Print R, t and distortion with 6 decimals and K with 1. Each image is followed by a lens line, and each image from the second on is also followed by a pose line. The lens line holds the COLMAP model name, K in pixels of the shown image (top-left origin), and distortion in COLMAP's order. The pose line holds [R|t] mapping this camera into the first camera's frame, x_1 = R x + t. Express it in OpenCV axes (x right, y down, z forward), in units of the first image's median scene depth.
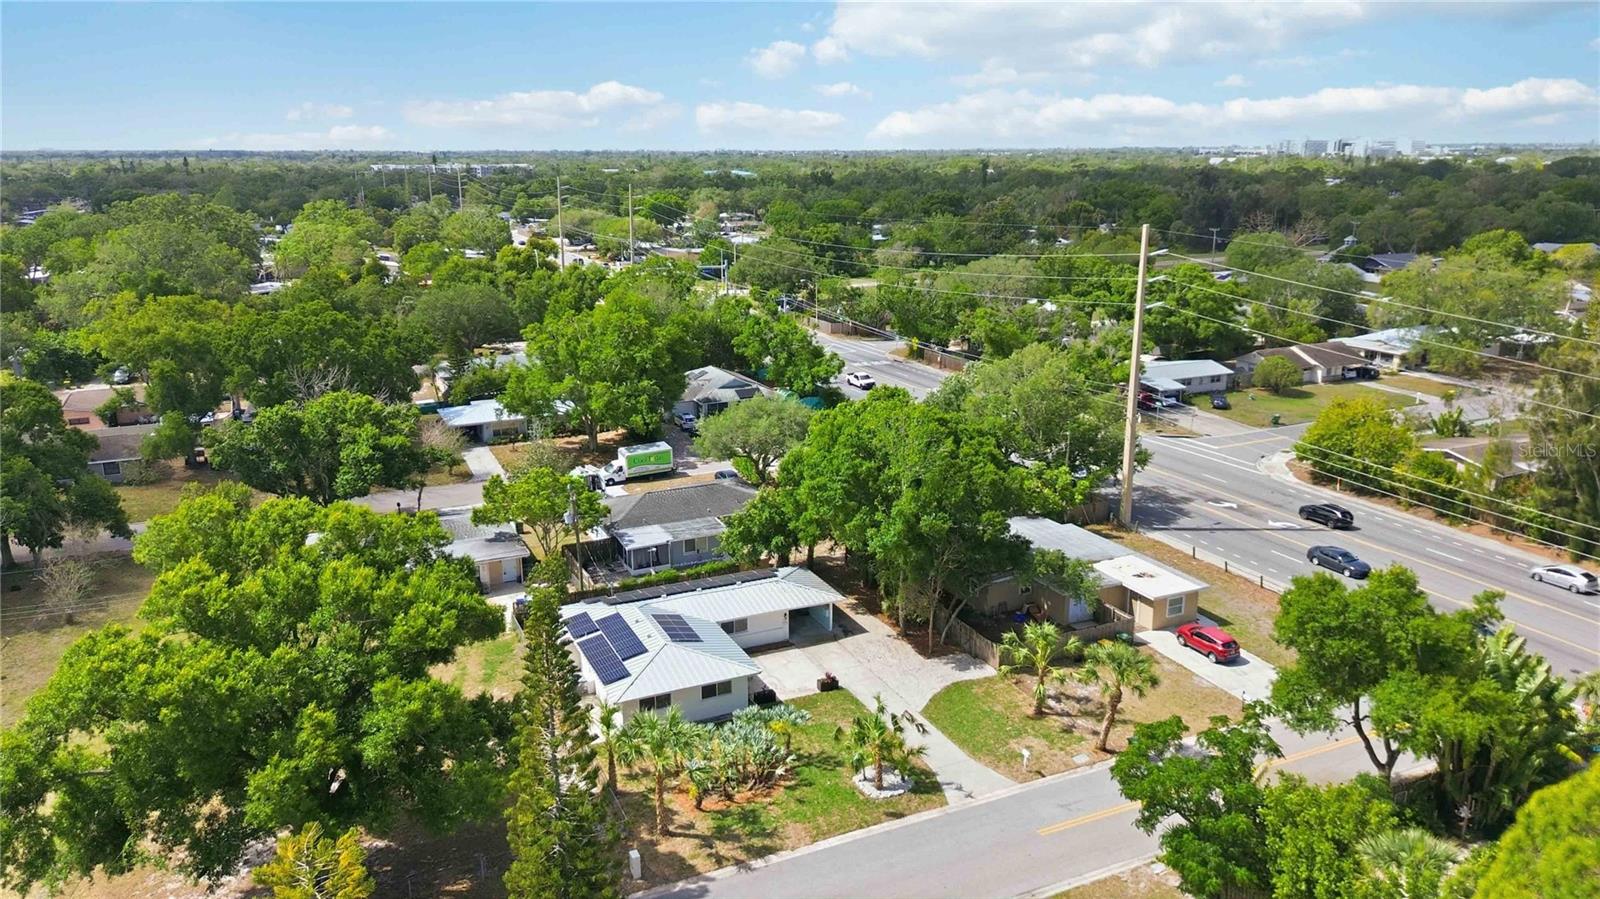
lens RADIAL K [[1136.1, 0, 791.9], [0, 1136.1, 455.8], [0, 0, 1]] dist [0.091295, -0.113966]
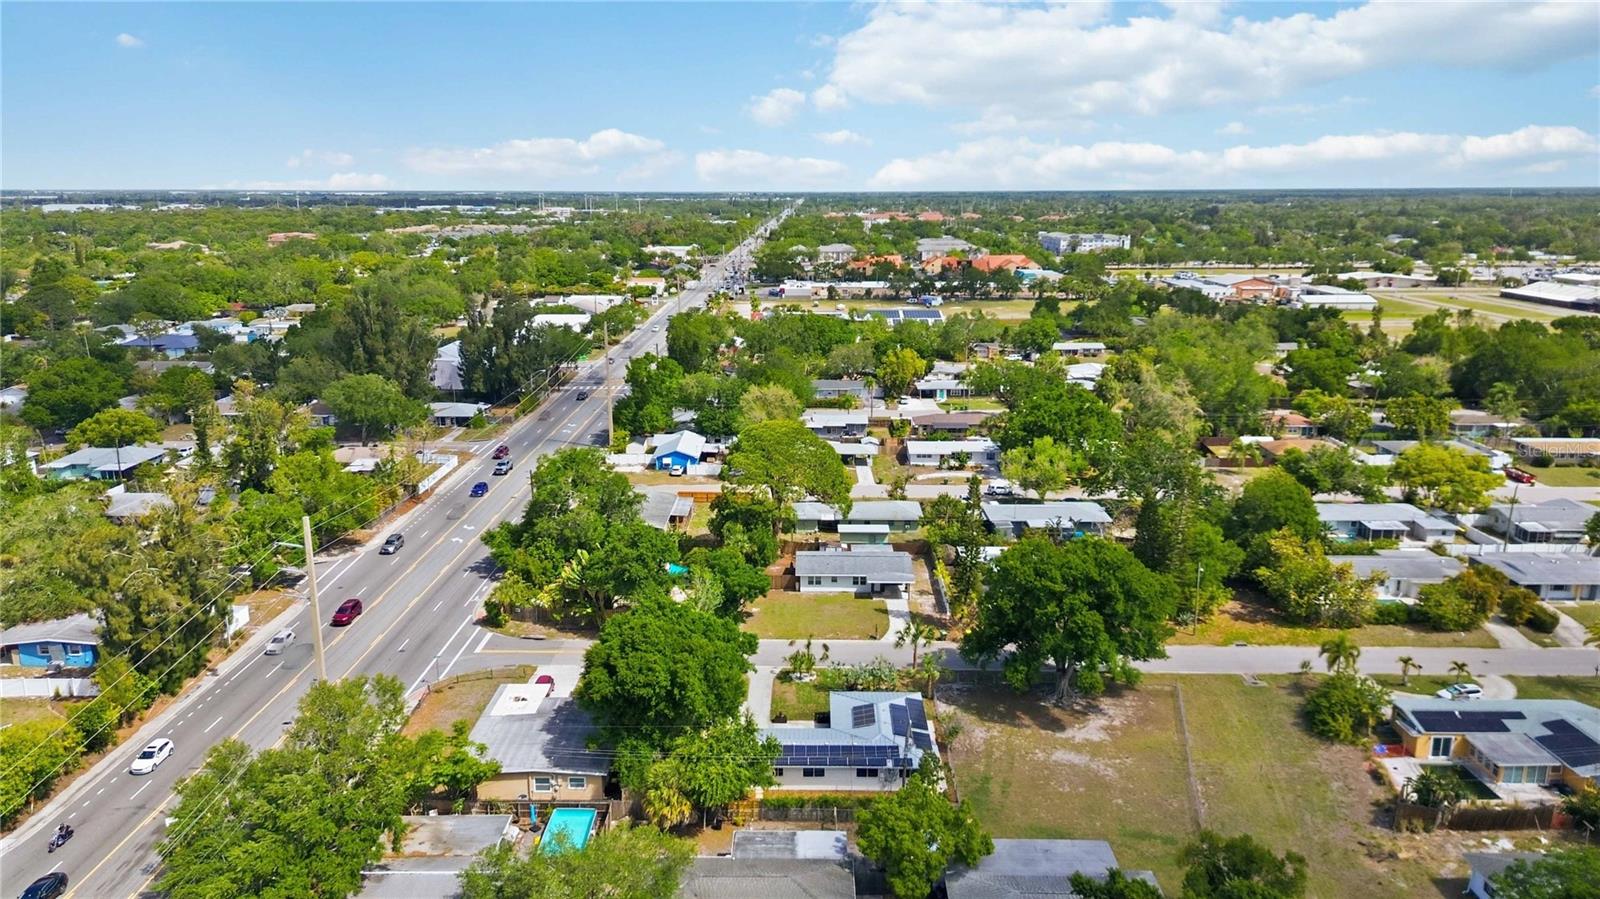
lens RADIAL K [[1136.1, 0, 791.9], [0, 1136.1, 455.8], [0, 0, 1]] dist [0.091295, -0.113966]
pose [[-0.902157, -0.090115, 0.421891, -0.584855], [0.120658, 0.886207, 0.447302, -0.786263], [-0.414191, 0.454442, -0.788625, 1.958071]]
